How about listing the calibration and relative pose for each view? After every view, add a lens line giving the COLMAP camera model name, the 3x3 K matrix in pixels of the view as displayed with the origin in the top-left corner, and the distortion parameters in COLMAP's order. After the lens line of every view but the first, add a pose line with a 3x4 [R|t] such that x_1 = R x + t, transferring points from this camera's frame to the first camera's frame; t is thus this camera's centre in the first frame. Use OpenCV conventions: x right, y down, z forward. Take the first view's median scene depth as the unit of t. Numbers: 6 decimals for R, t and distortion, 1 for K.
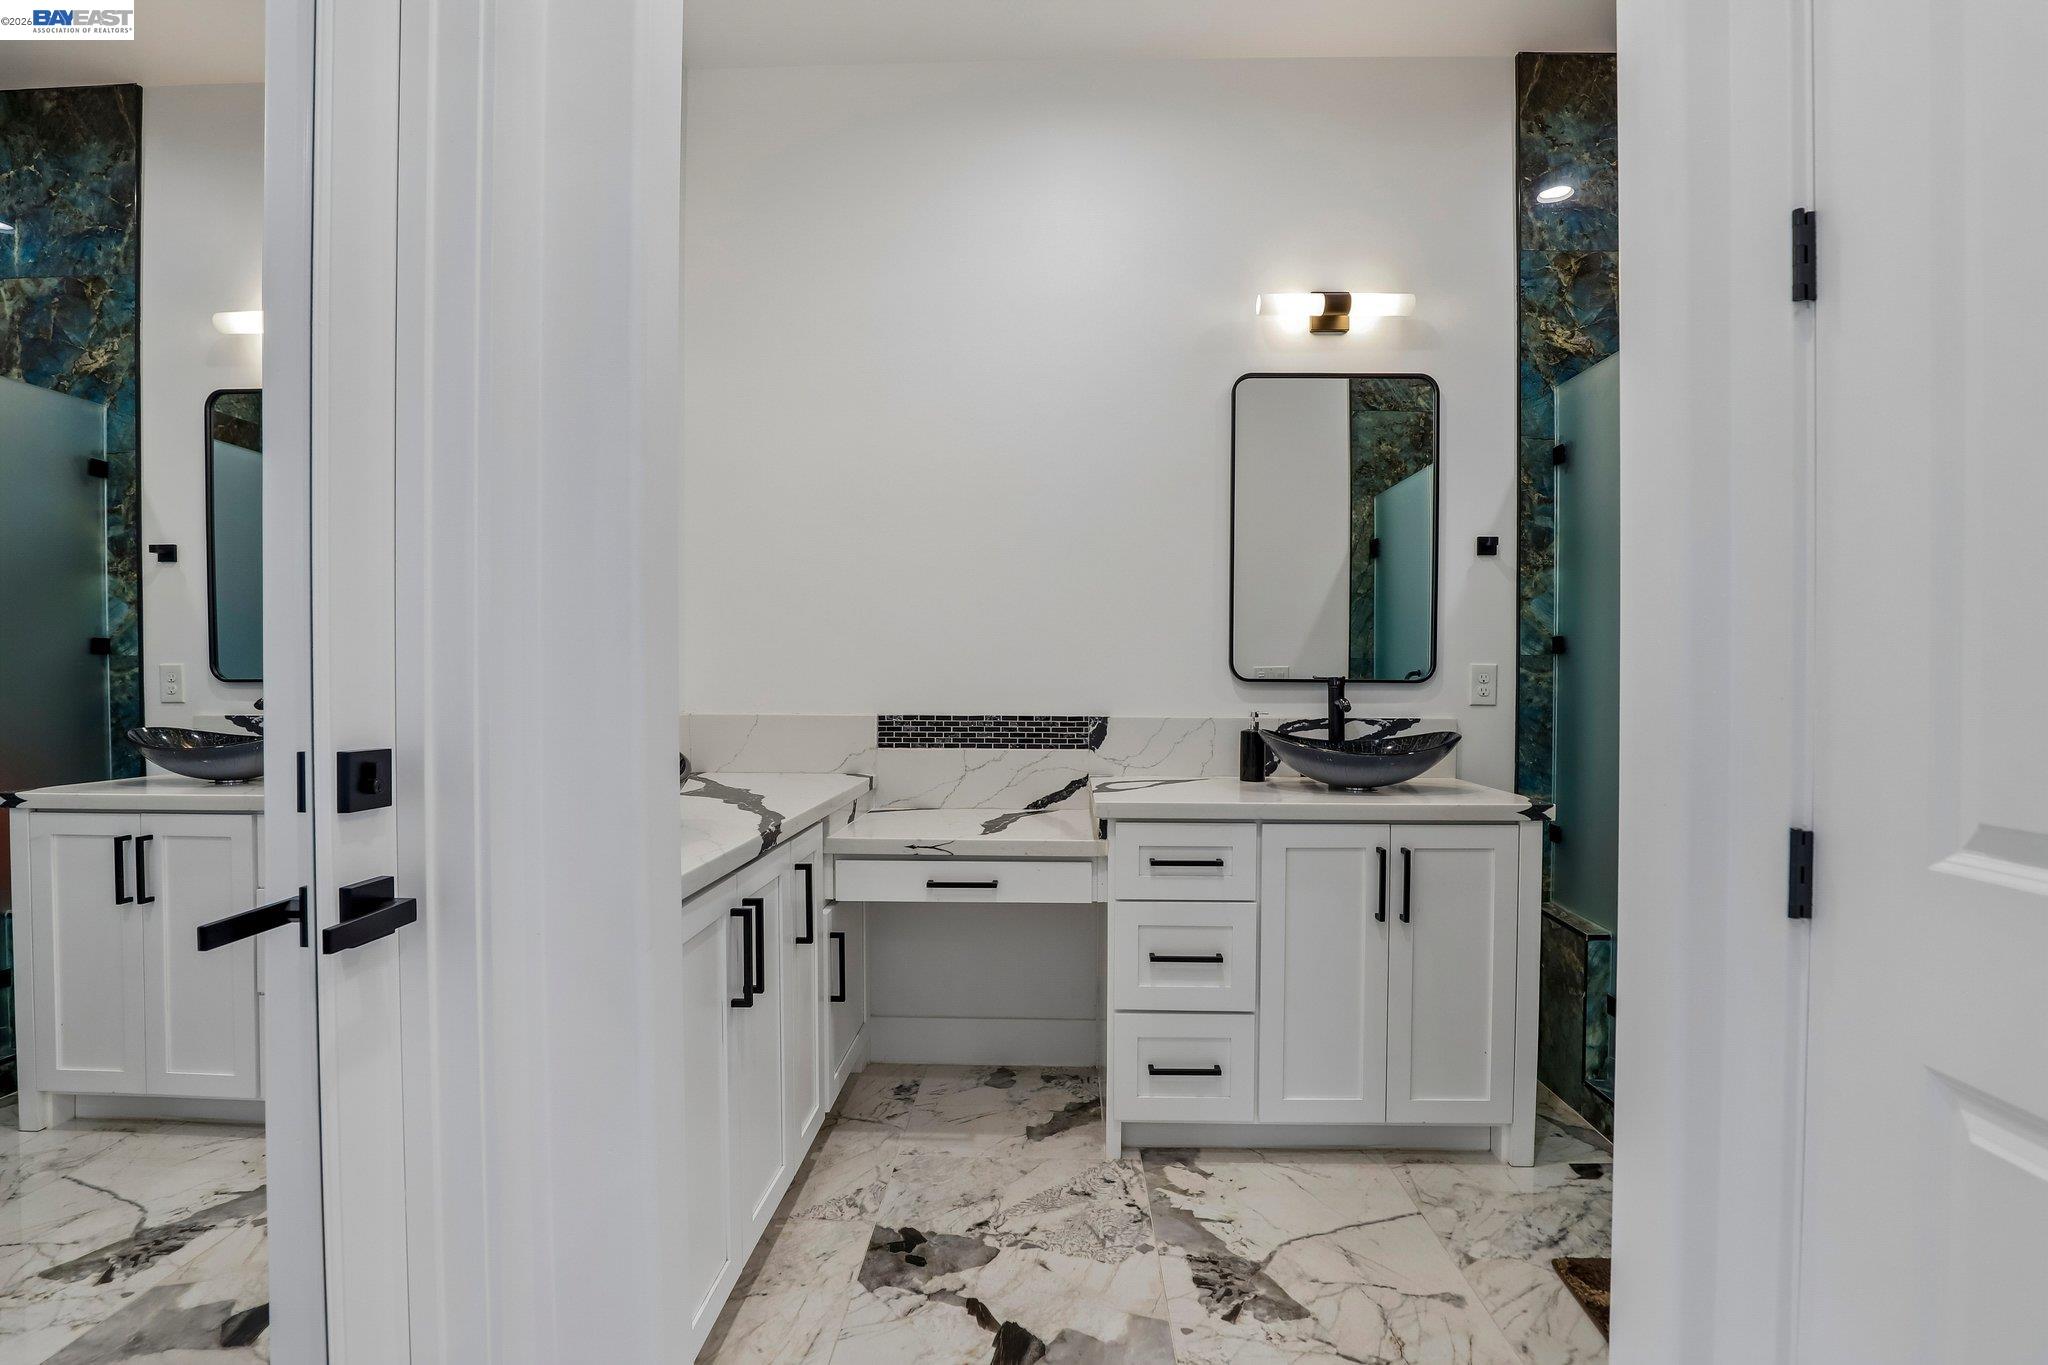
lens RADIAL K [[943.2, 0, 1029.0], [0, 943.2, 687.6], [0, 0, 1]] dist [-0.032943, 0.001603]
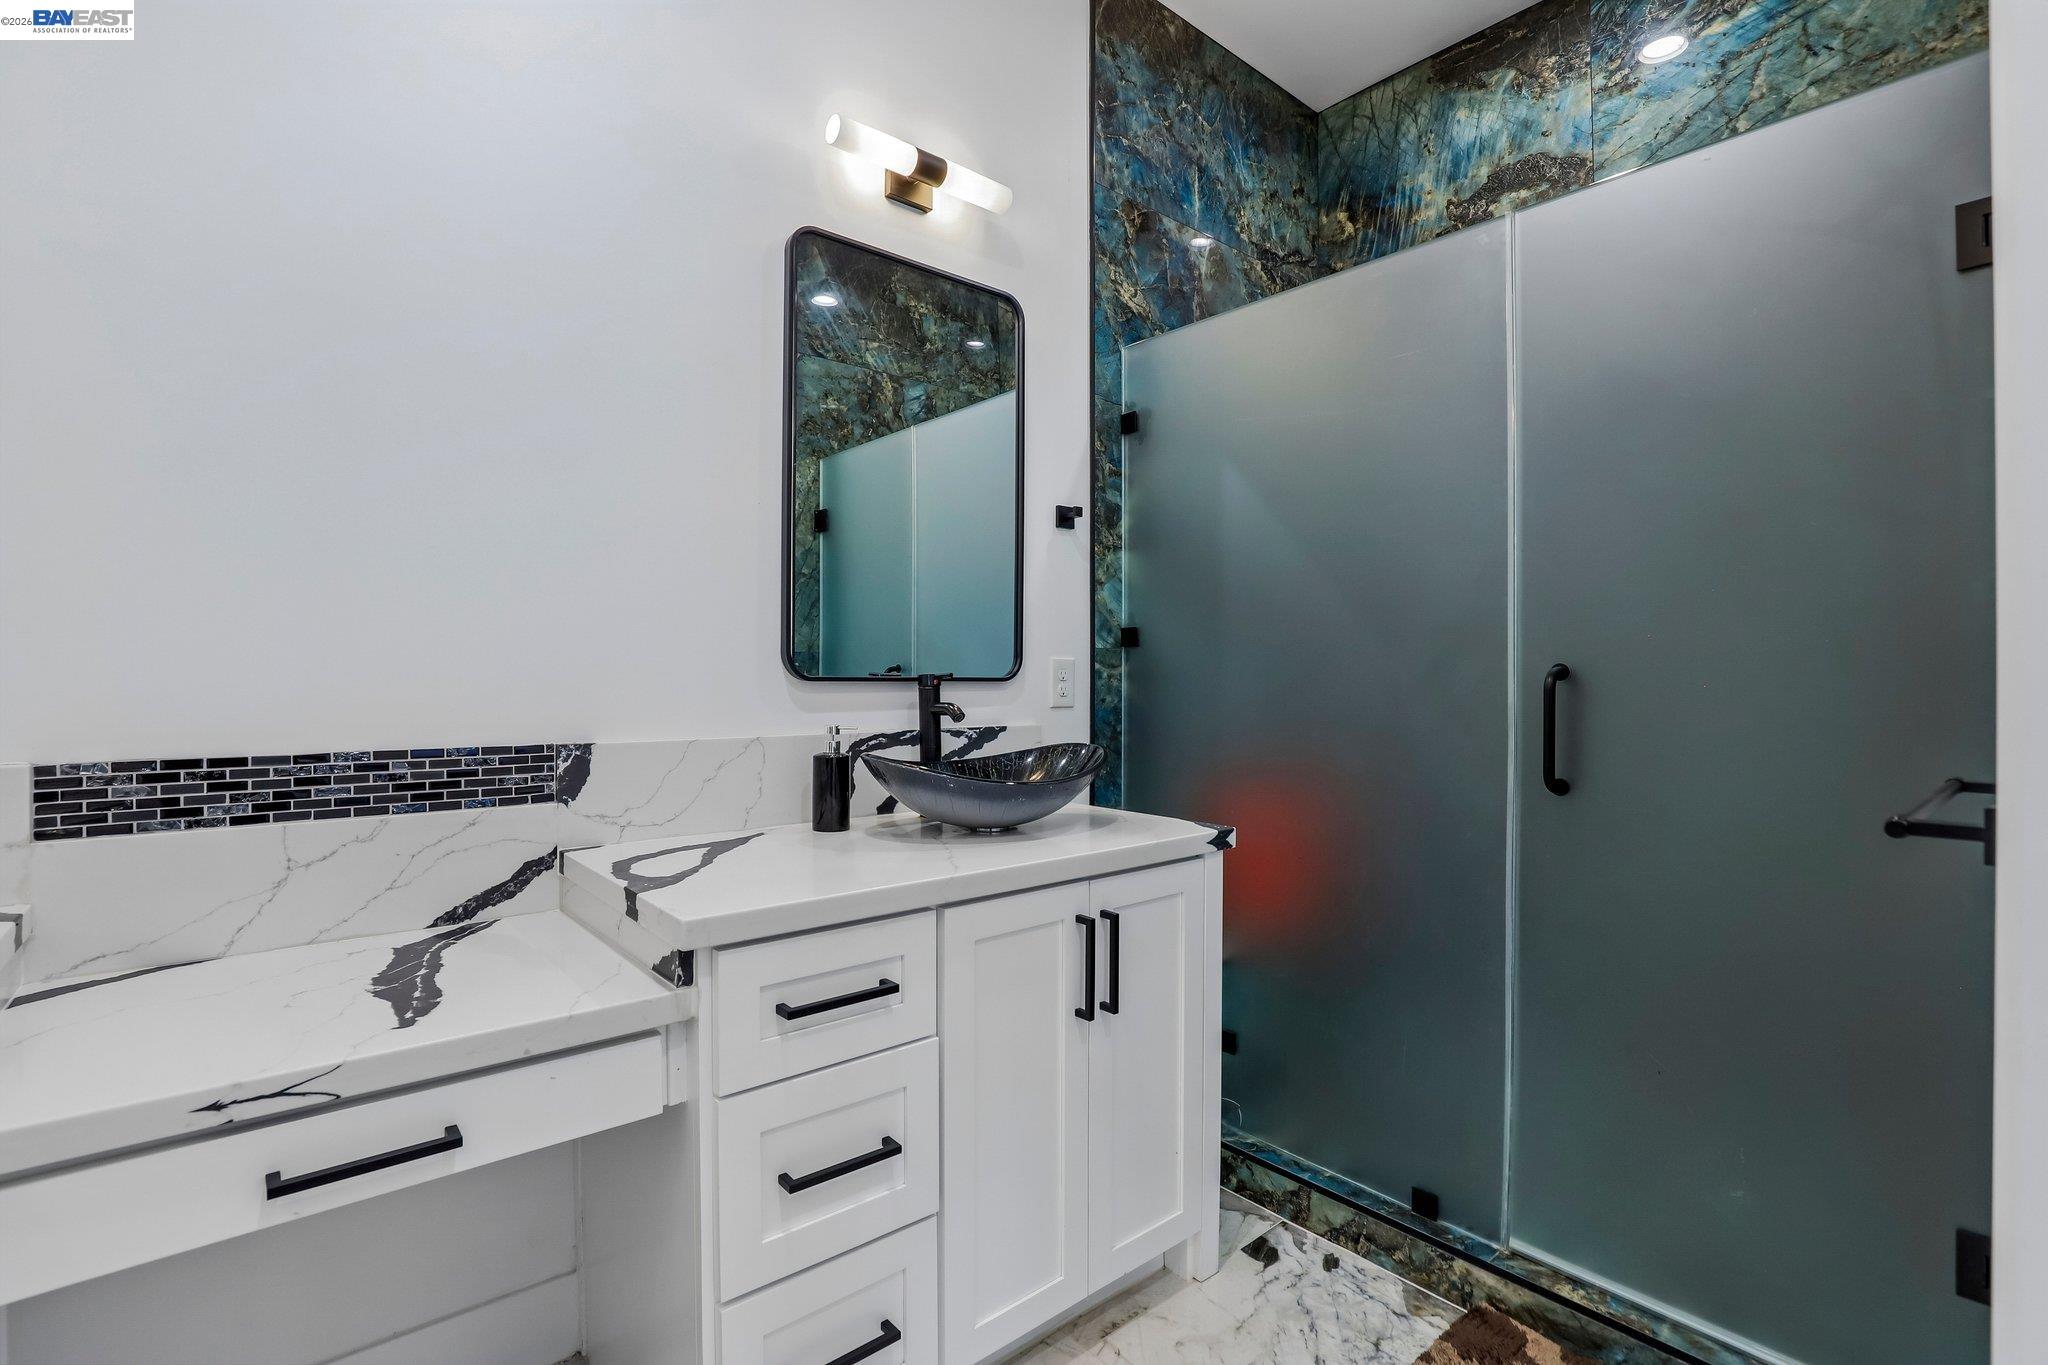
lens RADIAL K [[943.2, 0, 1021.3], [0, 943.2, 672.3], [0, 0, 1]] dist [-0.032943, 0.001603]
pose [[0.737340, -0.000081, 0.675521, -0.110940], [0.007212, 0.999944, -0.007753, -0.006191], [-0.675483, 0.010588, 0.737300, 0.406406]]
